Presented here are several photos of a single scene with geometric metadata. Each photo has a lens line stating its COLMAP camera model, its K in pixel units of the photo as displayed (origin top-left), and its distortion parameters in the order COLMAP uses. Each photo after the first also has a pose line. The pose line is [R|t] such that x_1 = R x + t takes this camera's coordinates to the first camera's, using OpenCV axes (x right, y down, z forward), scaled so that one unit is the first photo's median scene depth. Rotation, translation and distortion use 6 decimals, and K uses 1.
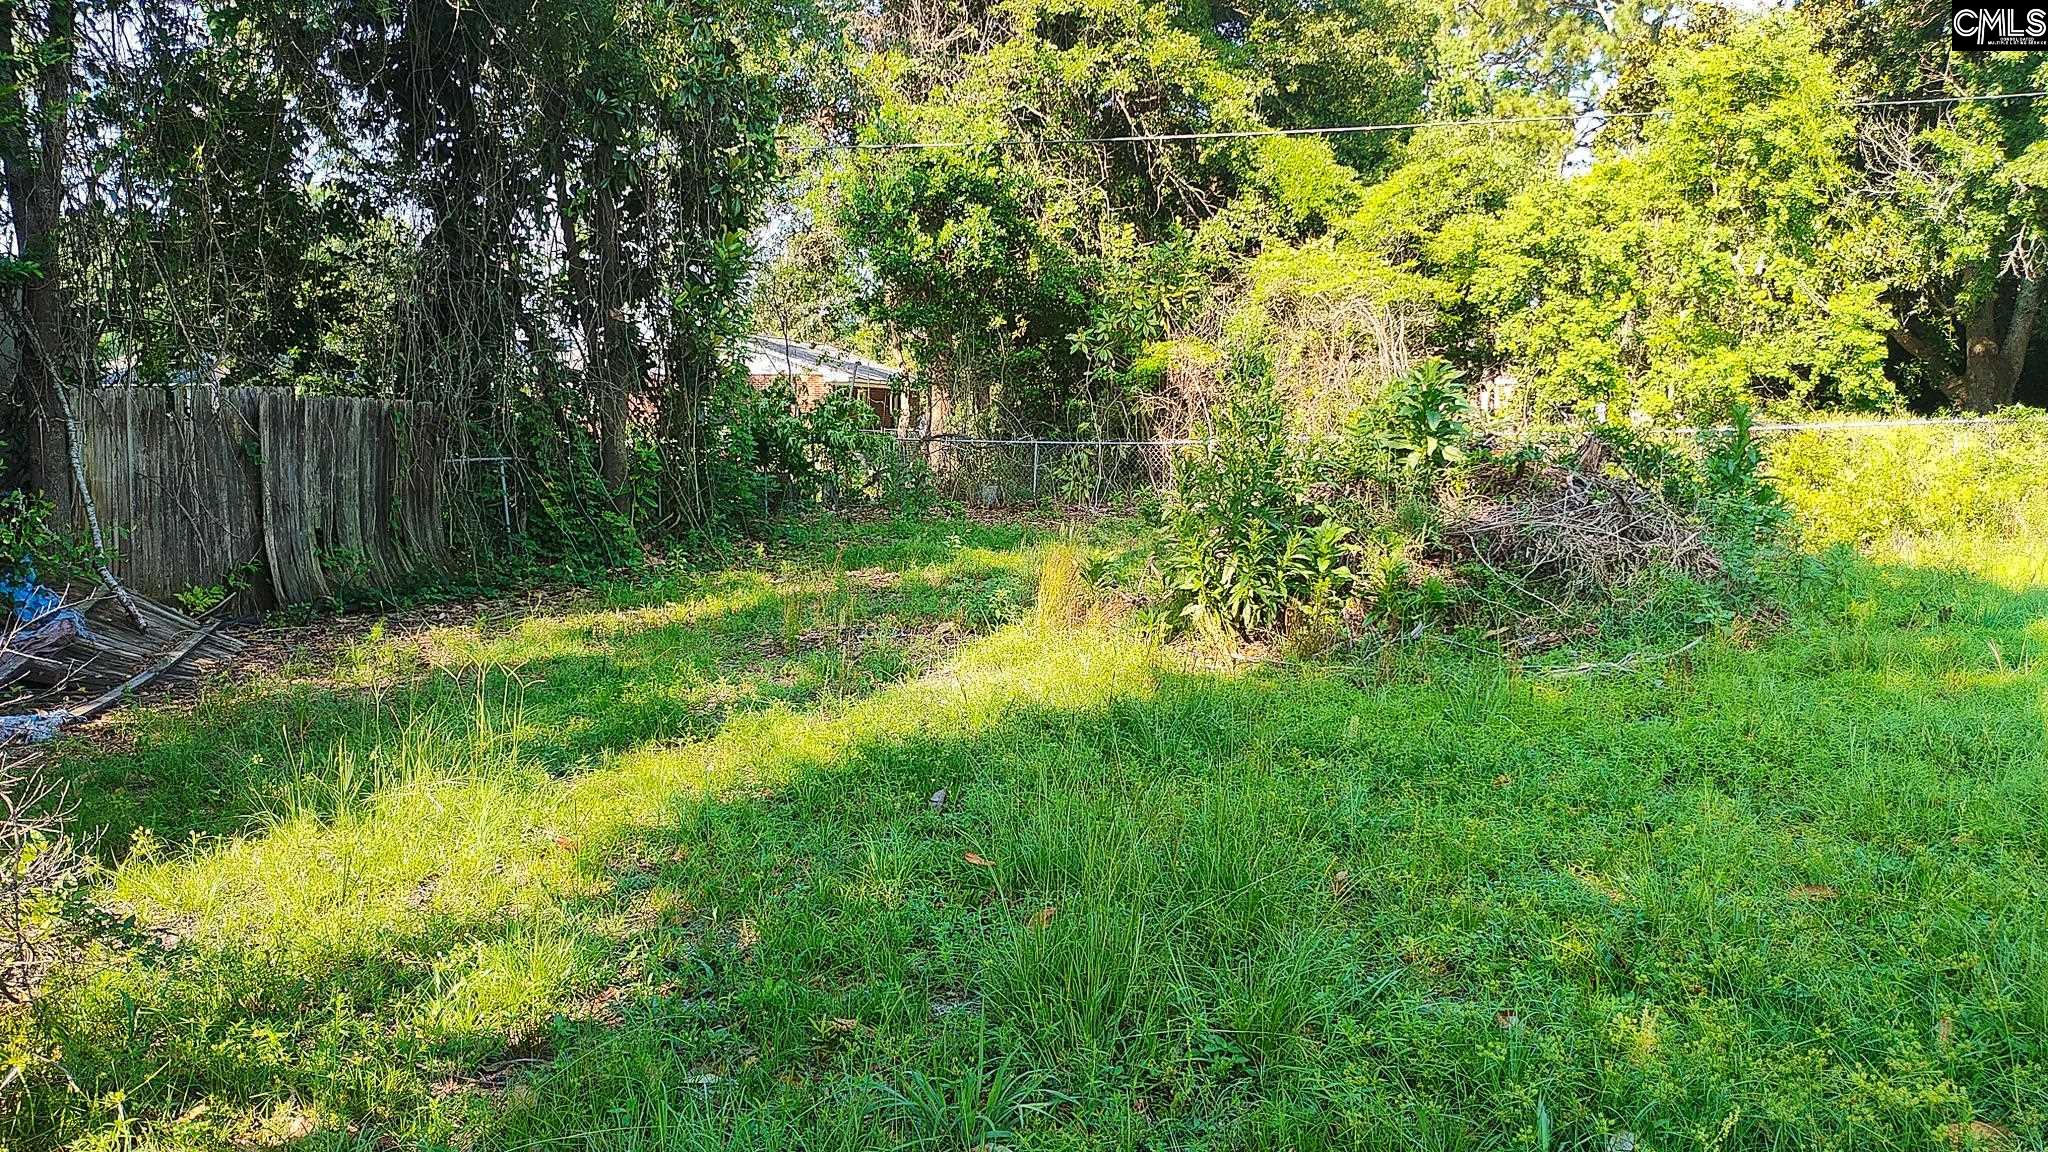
lens RADIAL K [[1564.5, 0, 1013.6], [0, 1564.5, 584.9], [0, 0, 1]] dist [0.122833, -0.295979]
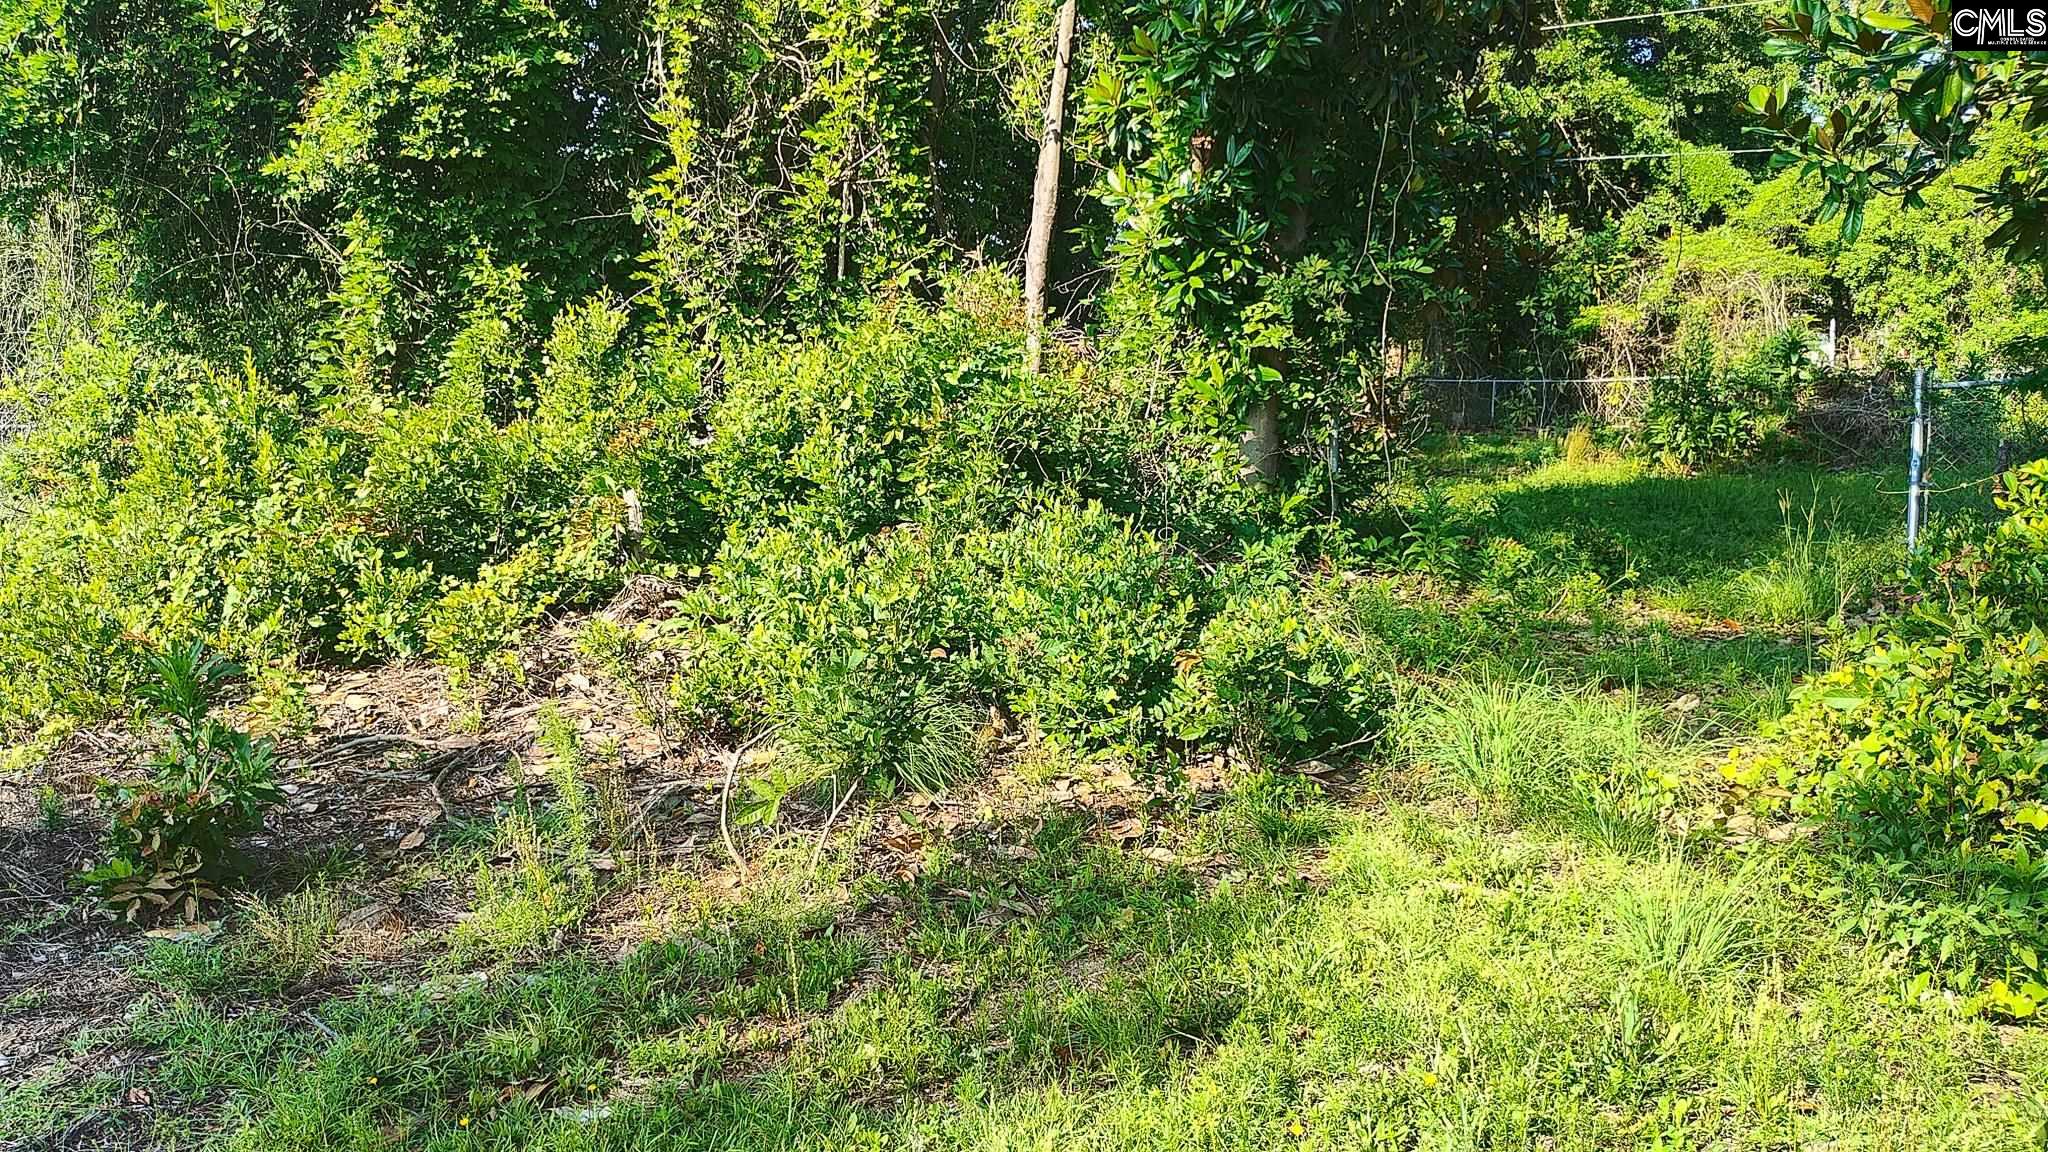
lens RADIAL K [[1564.5, 0, 1013.6], [0, 1564.5, 584.9], [0, 0, 1]] dist [0.122833, -0.295979]
pose [[0.977695, 0.024871, -0.208553, -0.106345], [-0.019018, 0.999368, 0.030024, 0.055421], [0.209168, -0.025388, 0.977550, -0.455791]]
